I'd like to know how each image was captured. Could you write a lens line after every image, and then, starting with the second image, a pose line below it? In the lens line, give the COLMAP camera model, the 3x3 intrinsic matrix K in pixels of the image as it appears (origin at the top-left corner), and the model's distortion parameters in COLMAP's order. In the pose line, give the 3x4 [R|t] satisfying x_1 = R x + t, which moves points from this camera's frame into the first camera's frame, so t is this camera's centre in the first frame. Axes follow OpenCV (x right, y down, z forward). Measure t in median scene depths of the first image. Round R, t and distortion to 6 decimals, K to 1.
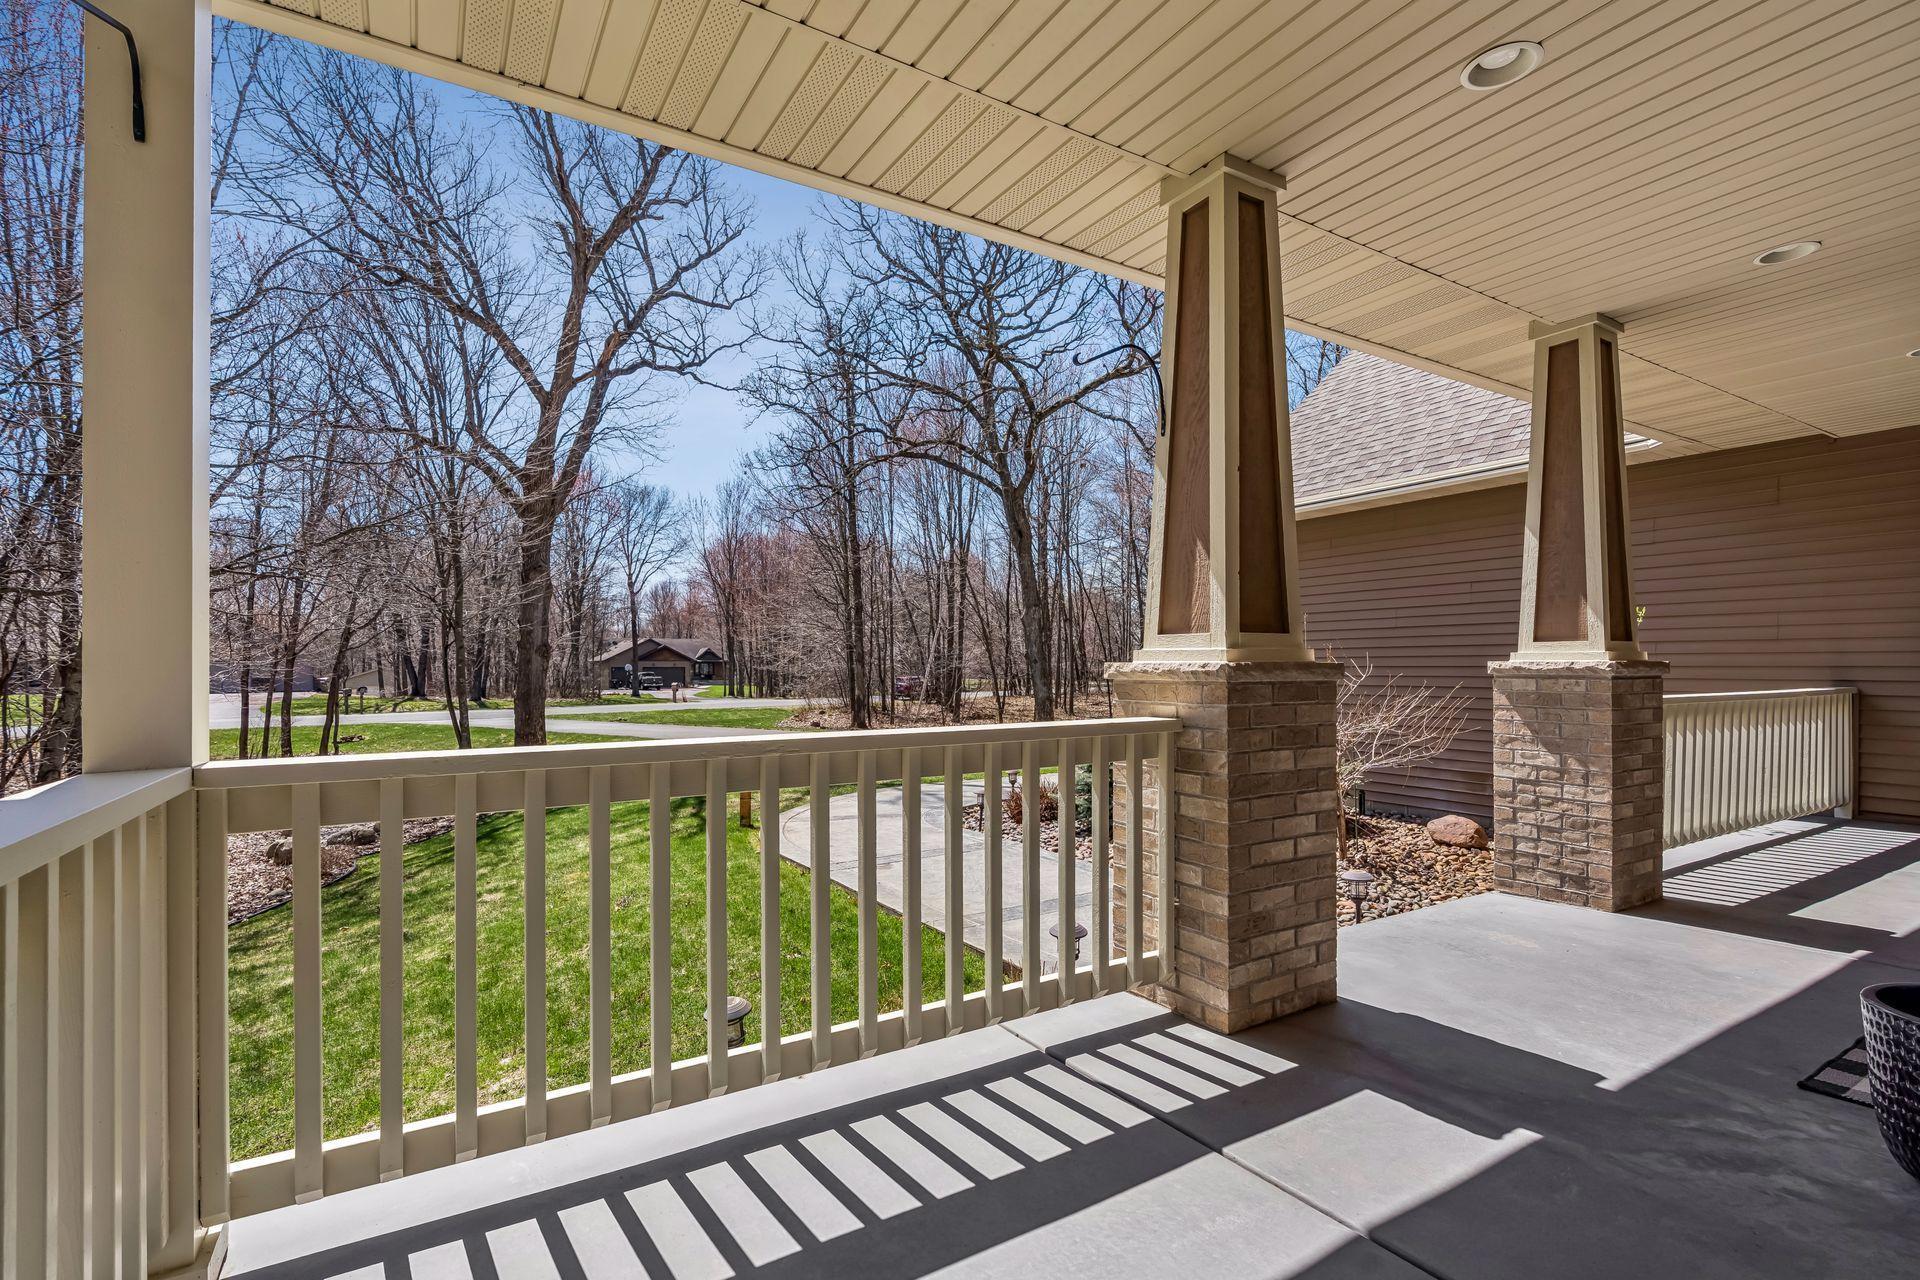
lens RADIAL K [[912.0, 0, 959.6], [0, 912.0, 635.1], [0, 0, 1]] dist [-0.005275, 0.000058]
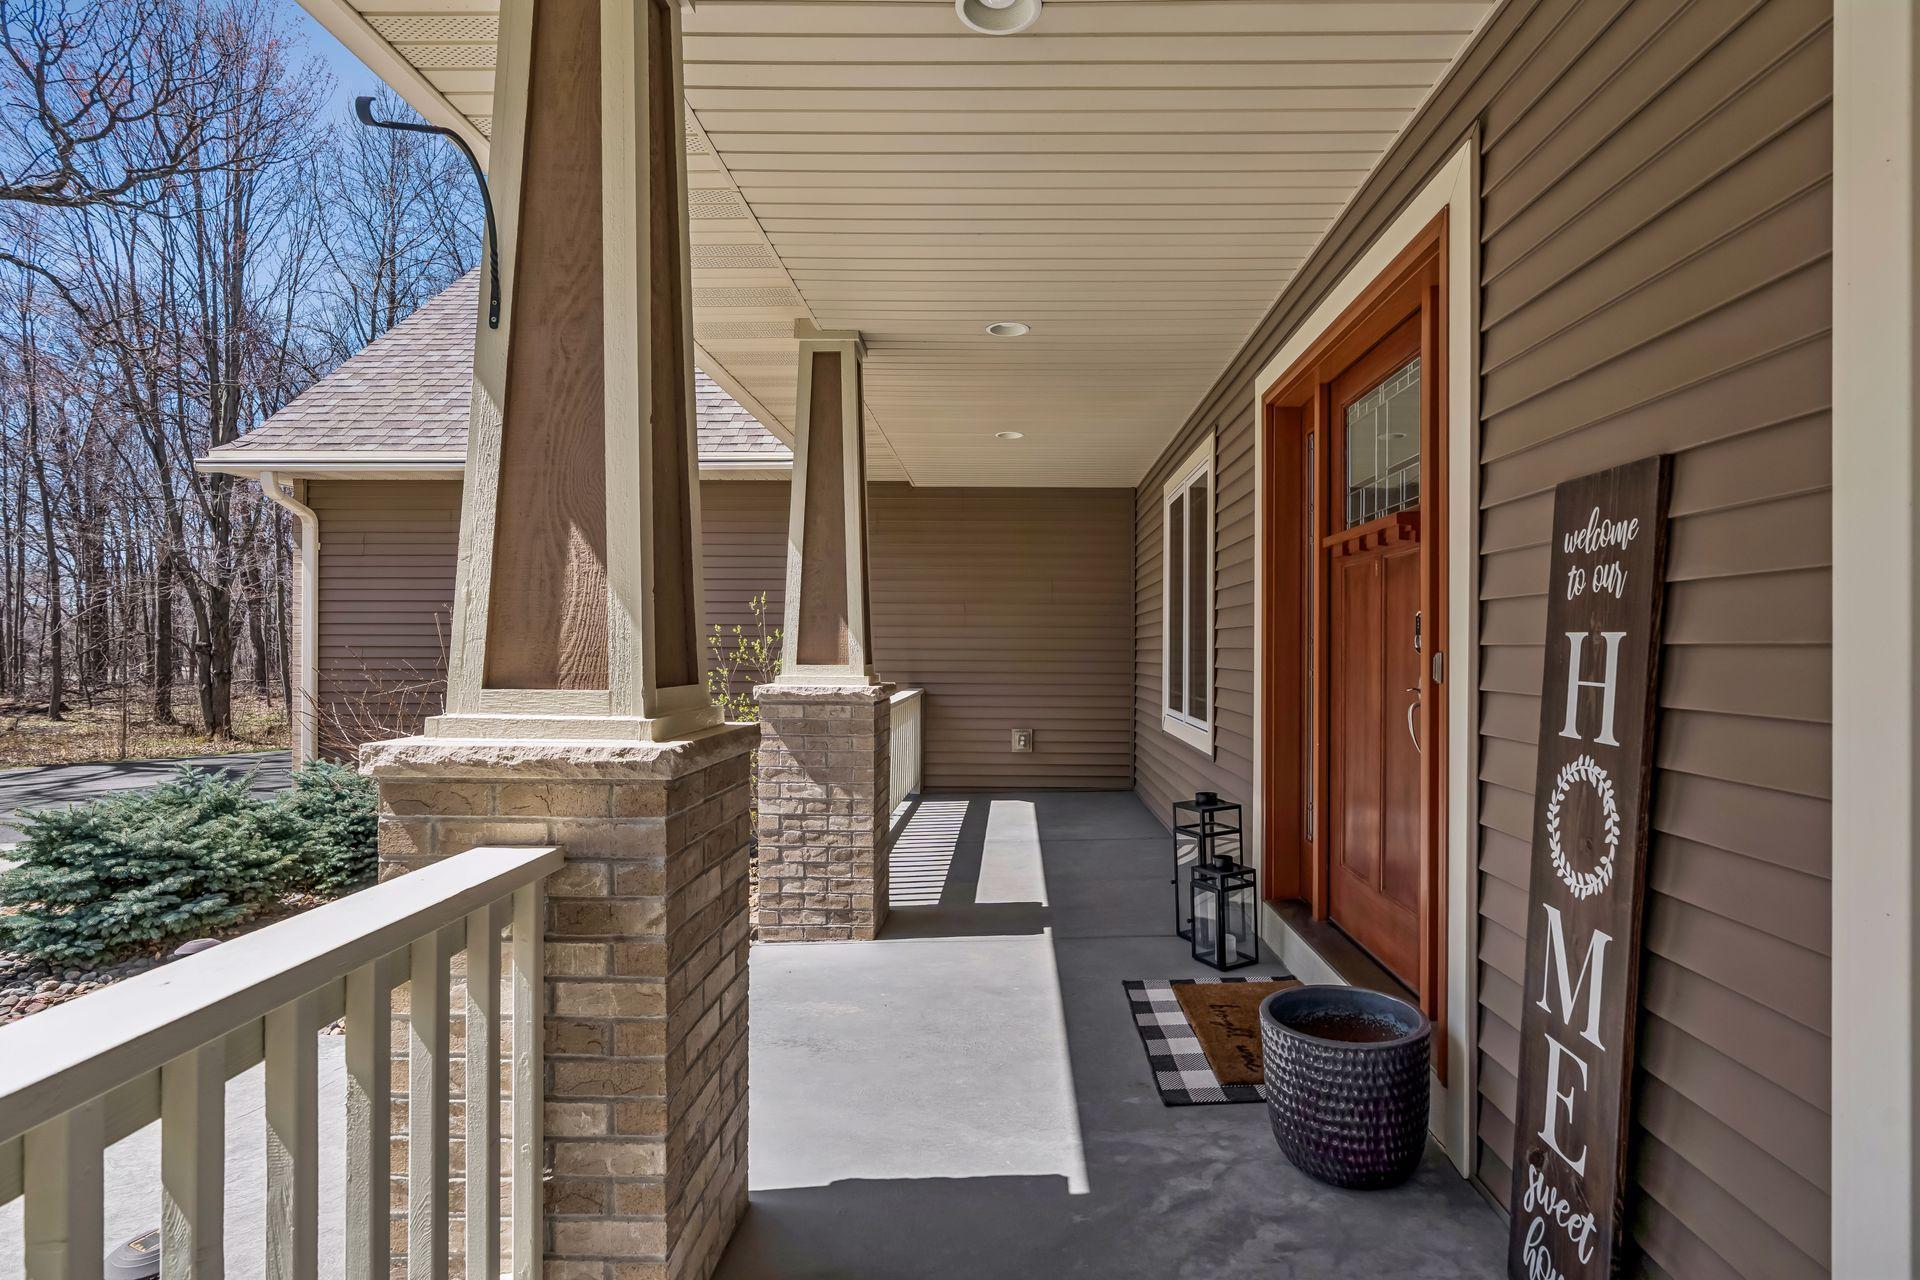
lens RADIAL K [[912.0, 0, 959.6], [0, 912.0, 635.1], [0, 0, 1]] dist [-0.005275, 0.000058]
pose [[0.520840, 0.010285, 0.853592, -0.086275], [-0.036993, 0.999260, 0.010533, -0.041687], [-0.852852, -0.037063, 0.520835, 0.400911]]
